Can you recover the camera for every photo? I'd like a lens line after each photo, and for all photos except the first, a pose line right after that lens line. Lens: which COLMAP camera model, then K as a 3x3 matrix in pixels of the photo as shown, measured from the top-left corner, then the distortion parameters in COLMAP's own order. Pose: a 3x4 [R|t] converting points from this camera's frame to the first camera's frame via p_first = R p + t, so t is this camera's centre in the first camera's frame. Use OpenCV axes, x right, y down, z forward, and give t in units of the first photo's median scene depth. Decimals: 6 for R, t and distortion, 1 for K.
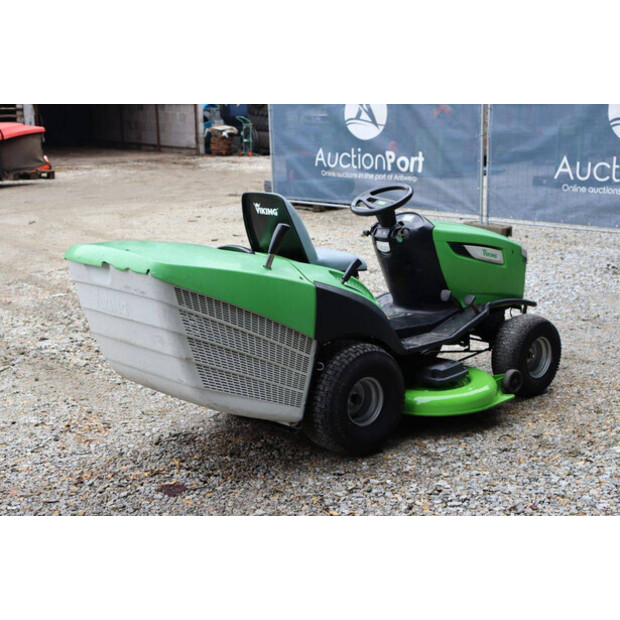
lens RADIAL K [[1452.5, 0, 310.0], [0, 1452.5, 310.0], [0, 0, 1]] dist [0.439629, 0.195398]
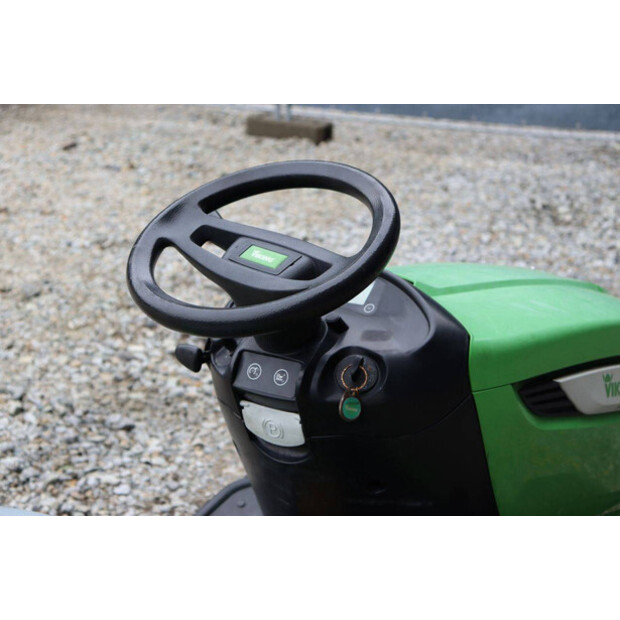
lens RADIAL K [[1452.5, 0, 310.0], [0, 1452.5, 310.0], [0, 0, 1]] dist [0.439629, 0.195398]
pose [[0.974116, -0.074694, 0.213350, 0.005167], [0.049518, 0.991416, 0.121008, -0.092483], [-0.220558, -0.107312, 0.969453, 0.759507]]
